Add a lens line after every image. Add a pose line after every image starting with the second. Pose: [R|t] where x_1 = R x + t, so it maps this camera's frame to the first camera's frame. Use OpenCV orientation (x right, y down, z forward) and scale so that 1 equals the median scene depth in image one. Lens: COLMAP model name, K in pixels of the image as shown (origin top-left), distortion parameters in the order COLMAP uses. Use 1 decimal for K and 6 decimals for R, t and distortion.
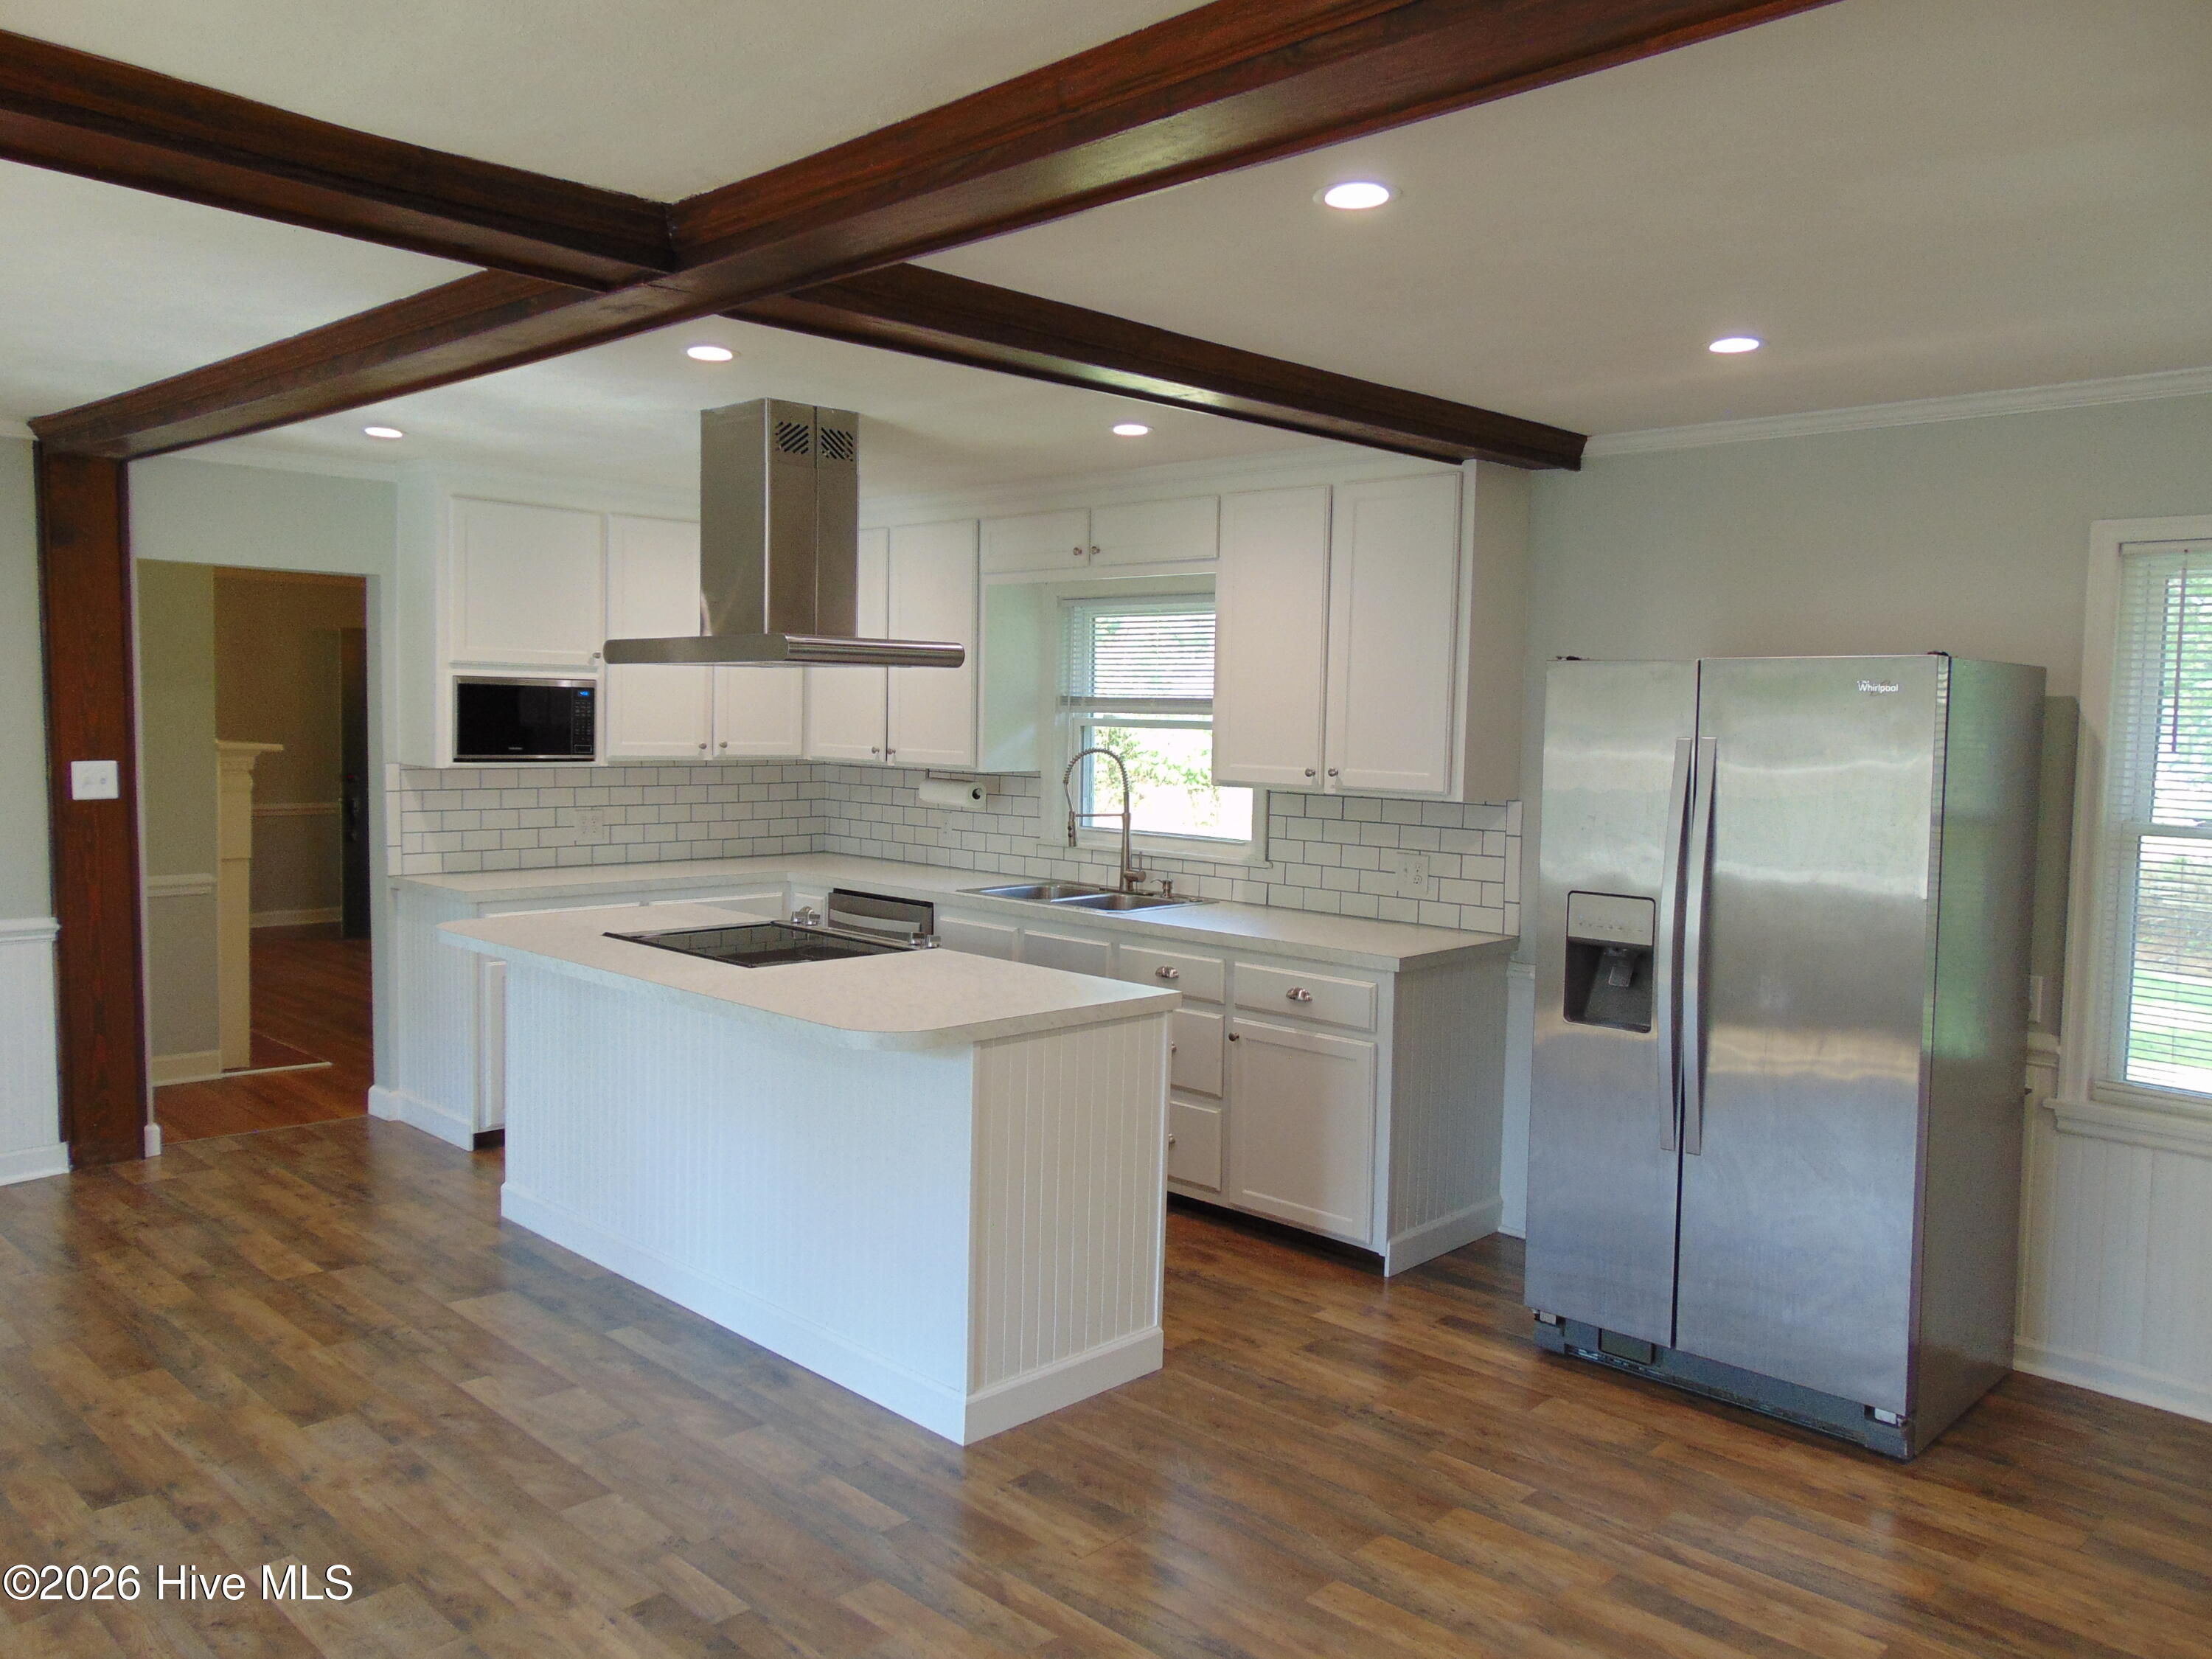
lens RADIAL K [[1659.6, 0, 1113.3], [0, 1659.6, 821.6], [0, 0, 1]] dist [-0.030347, 0.066372]
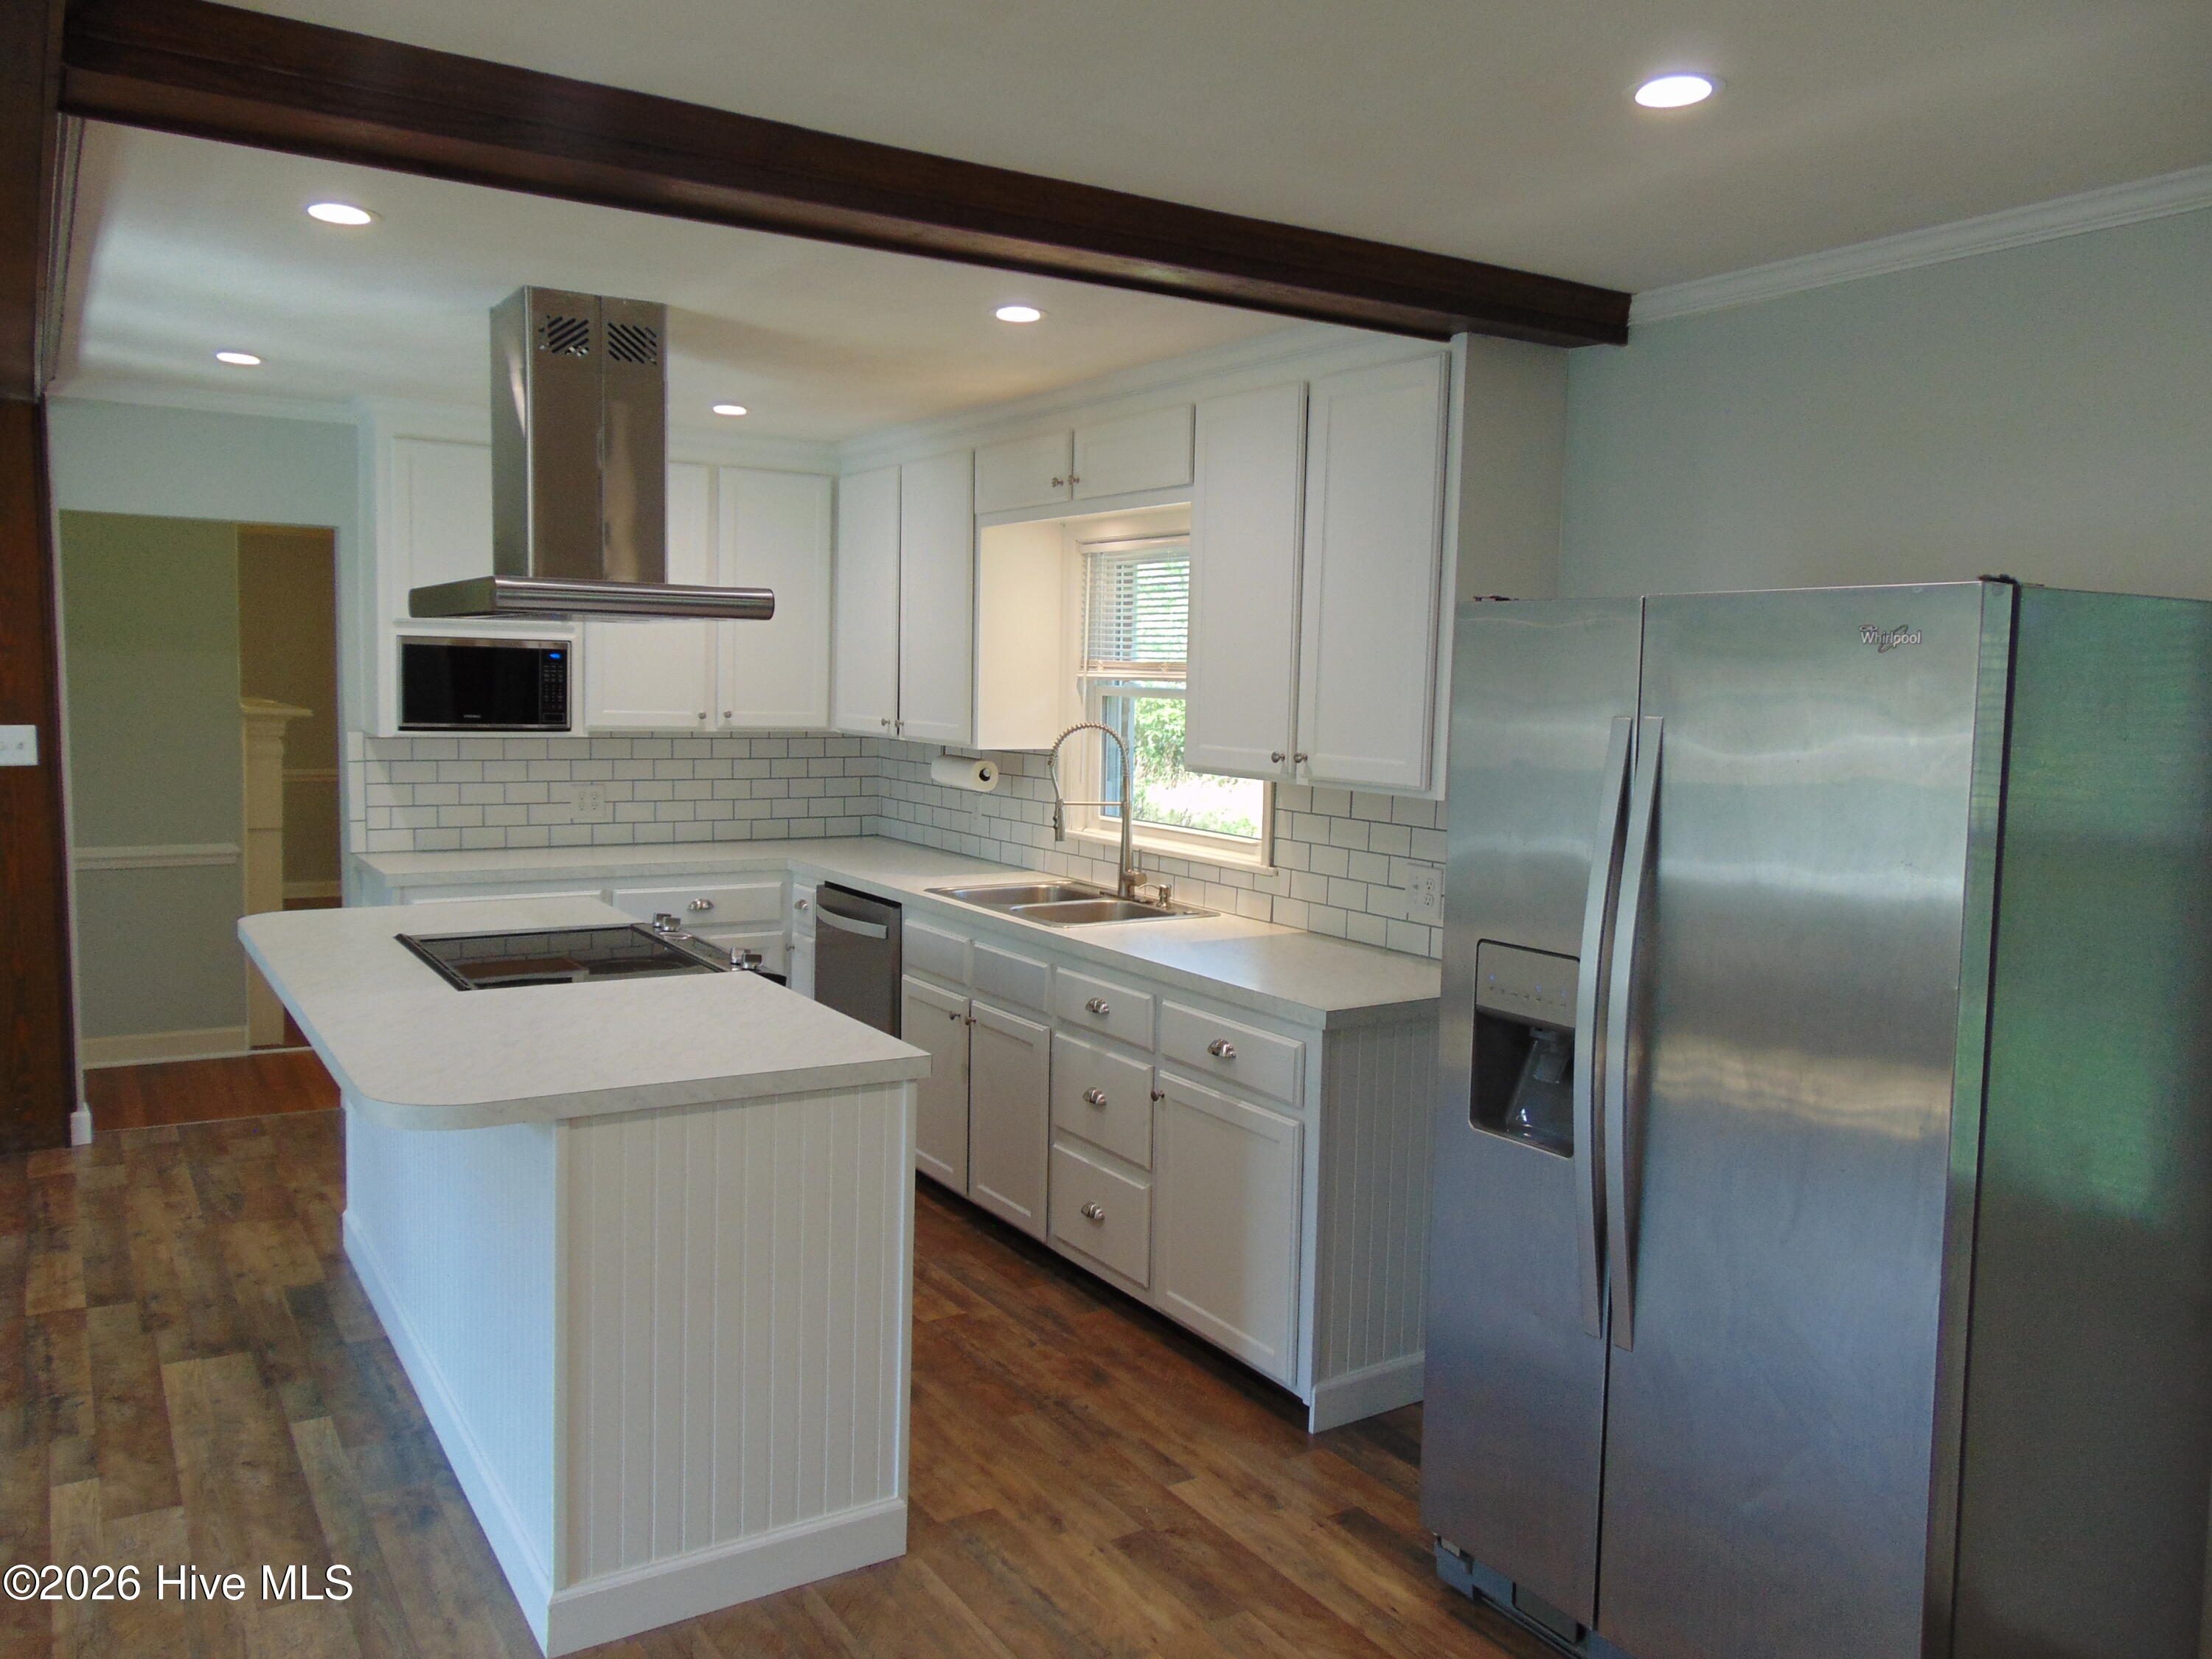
lens RADIAL K [[1659.6, 0, 1113.3], [0, 1659.6, 821.6], [0, 0, 1]] dist [-0.030347, 0.066372]
pose [[0.974190, 0.023830, -0.224466, 0.230814], [-0.019984, 0.999612, 0.019391, -0.013970], [0.224841, -0.014405, 0.974289, 0.245084]]
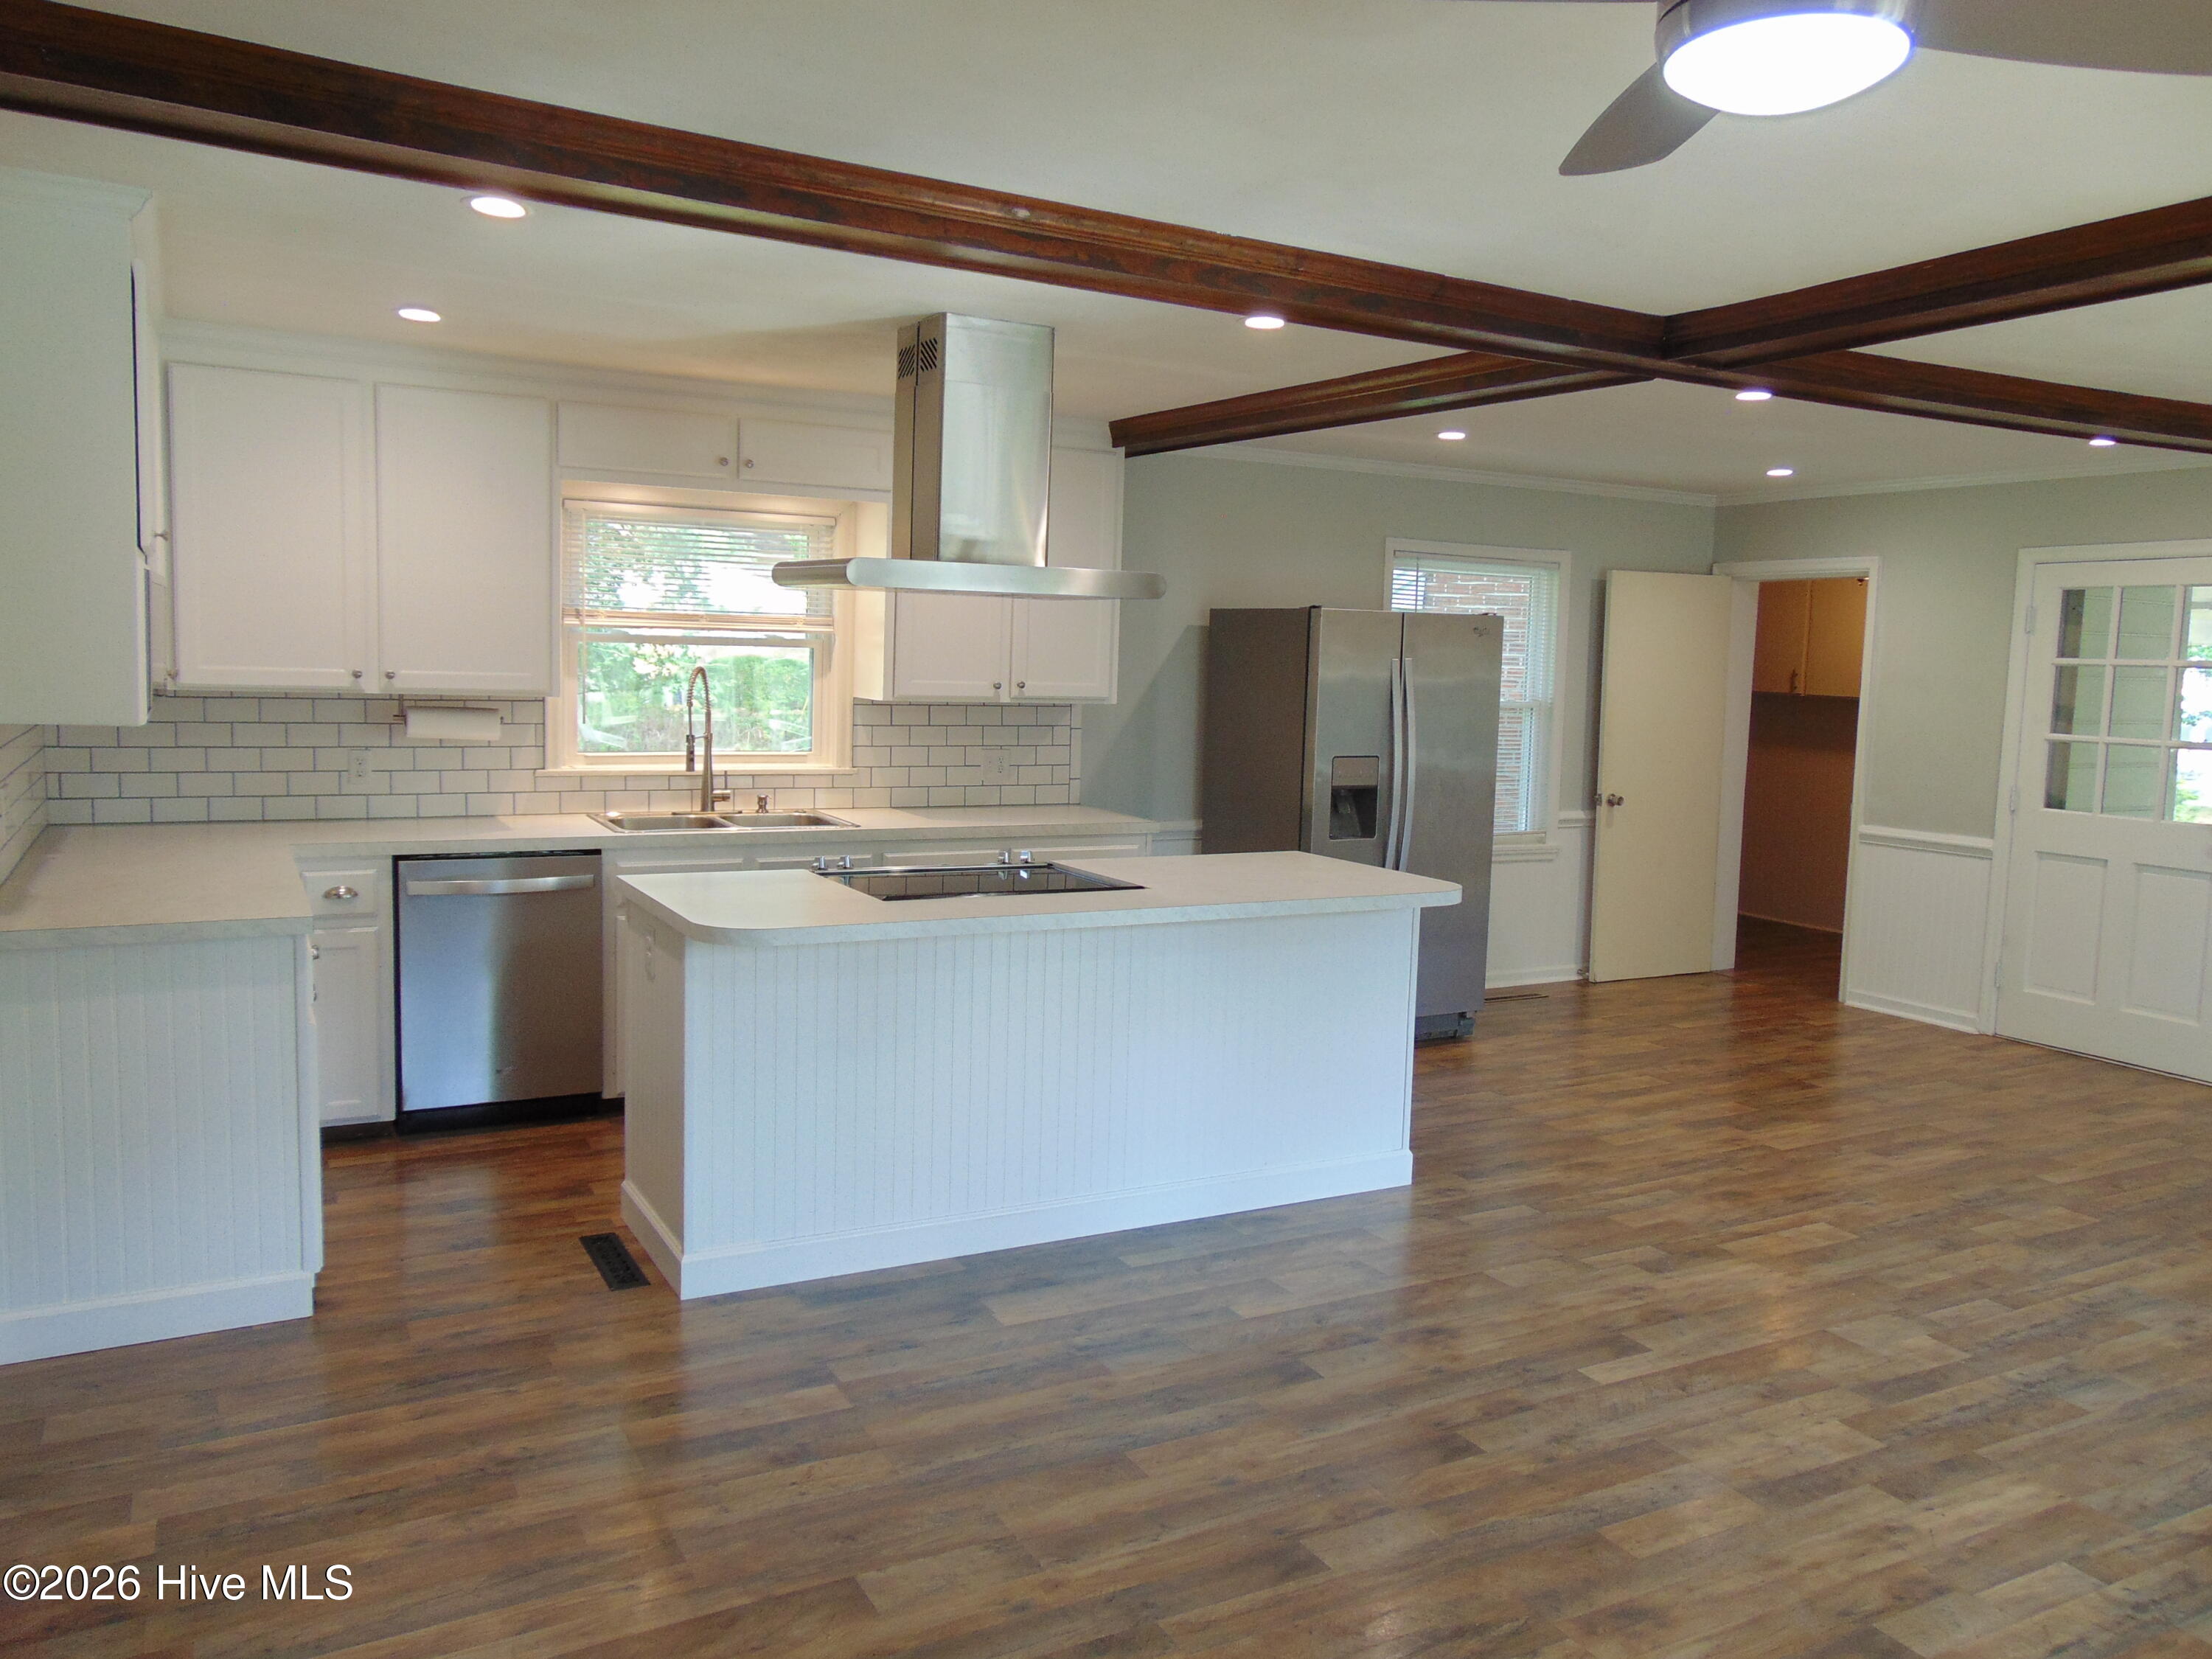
lens RADIAL K [[1659.6, 0, 1113.3], [0, 1659.6, 821.6], [0, 0, 1]] dist [-0.030347, 0.066372]
pose [[0.294097, -0.112170, 0.949171, -1.054022], [0.038419, 0.993674, 0.105525, -0.058338], [-0.955003, 0.005431, 0.296546, 0.601103]]
